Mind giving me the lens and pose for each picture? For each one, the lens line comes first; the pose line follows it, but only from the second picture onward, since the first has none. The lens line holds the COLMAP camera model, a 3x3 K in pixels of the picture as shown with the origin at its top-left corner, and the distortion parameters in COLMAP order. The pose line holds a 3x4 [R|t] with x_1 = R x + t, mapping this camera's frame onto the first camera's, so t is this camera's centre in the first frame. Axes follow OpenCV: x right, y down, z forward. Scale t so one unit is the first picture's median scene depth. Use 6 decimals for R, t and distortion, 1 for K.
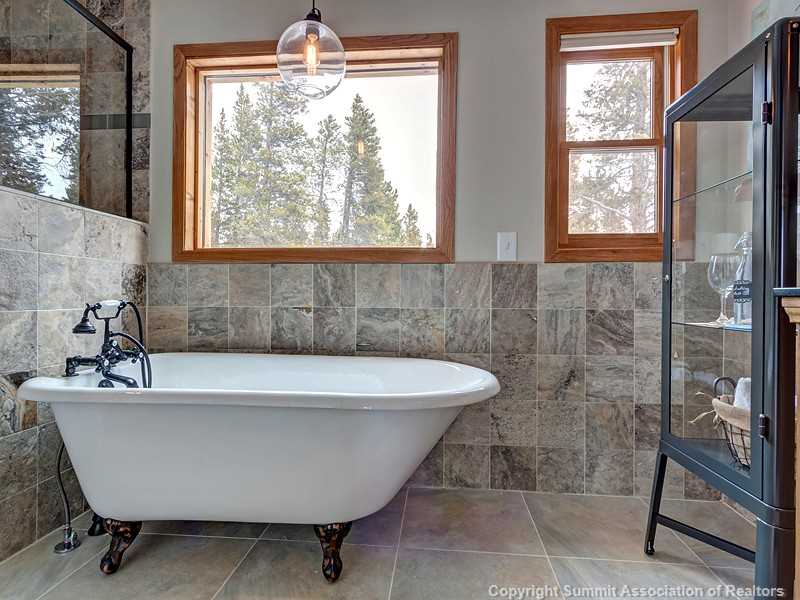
lens RADIAL K [[439.3, 0, 389.9], [0, 439.3, 298.3], [0, 0, 1]] dist [0.002218, -0.001612]
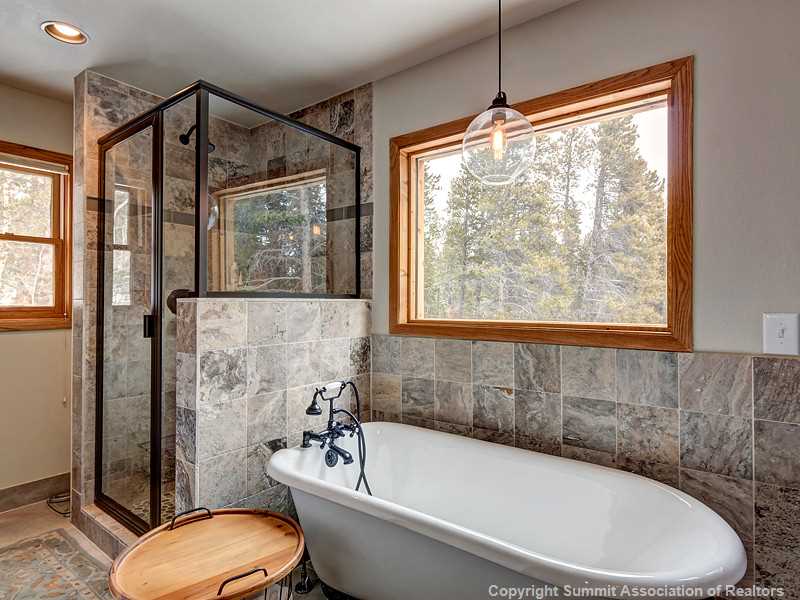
lens RADIAL K [[439.3, 0, 389.9], [0, 439.3, 298.3], [0, 0, 1]] dist [0.002218, -0.001612]
pose [[0.851444, -0.018087, -0.524134, 0.096232], [0.011243, 0.999805, -0.016238, -0.162601], [0.524325, 0.007933, 0.851481, 0.052506]]
